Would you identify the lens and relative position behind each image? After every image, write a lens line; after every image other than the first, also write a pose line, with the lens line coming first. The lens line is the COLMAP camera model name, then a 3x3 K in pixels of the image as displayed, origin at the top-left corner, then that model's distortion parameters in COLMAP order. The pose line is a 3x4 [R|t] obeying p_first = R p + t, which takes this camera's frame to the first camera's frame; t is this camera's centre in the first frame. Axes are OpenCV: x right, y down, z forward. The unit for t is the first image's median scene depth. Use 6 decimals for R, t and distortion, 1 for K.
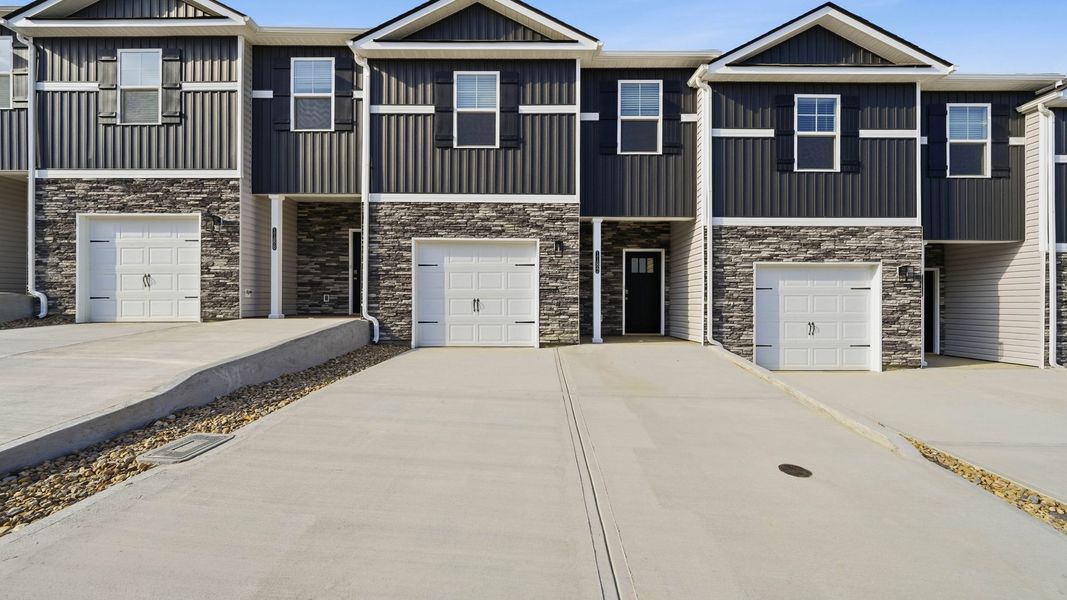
lens RADIAL K [[411.0, 0, 542.4], [0, 411.0, 305.8], [0, 0, 1]] dist [-0.000676, -0.000035]
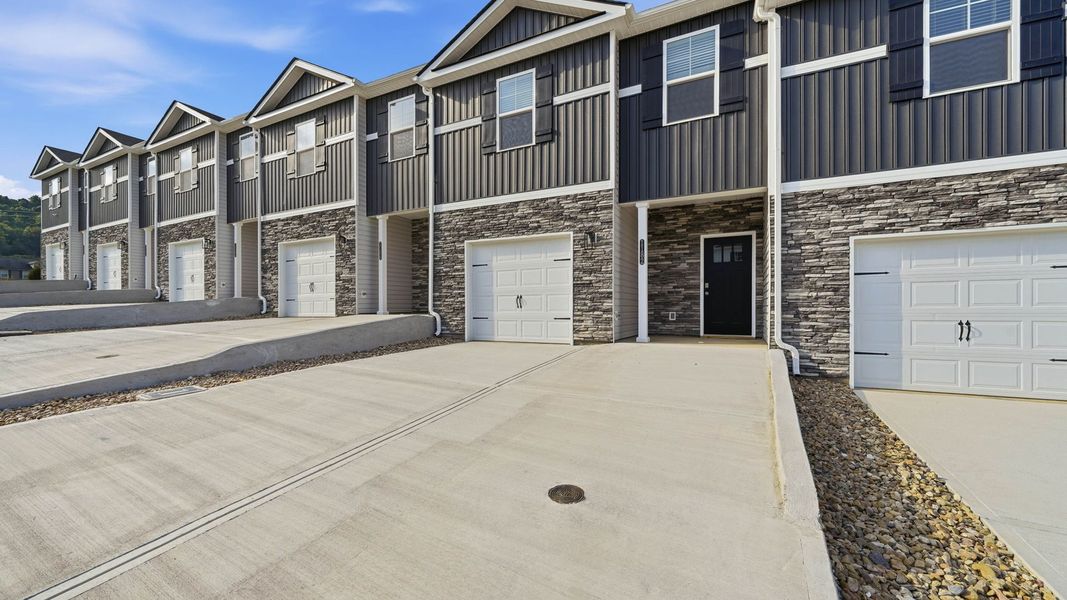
lens RADIAL K [[411.2, 0, 534.9], [0, 411.2, 311.5], [0, 0, 1]] dist [0.000533, -0.000110]
pose [[0.892241, -0.002400, -0.451553, 0.345810], [0.003721, 0.999991, 0.002036, 0.021457], [0.451544, -0.003497, 0.892242, 0.102808]]
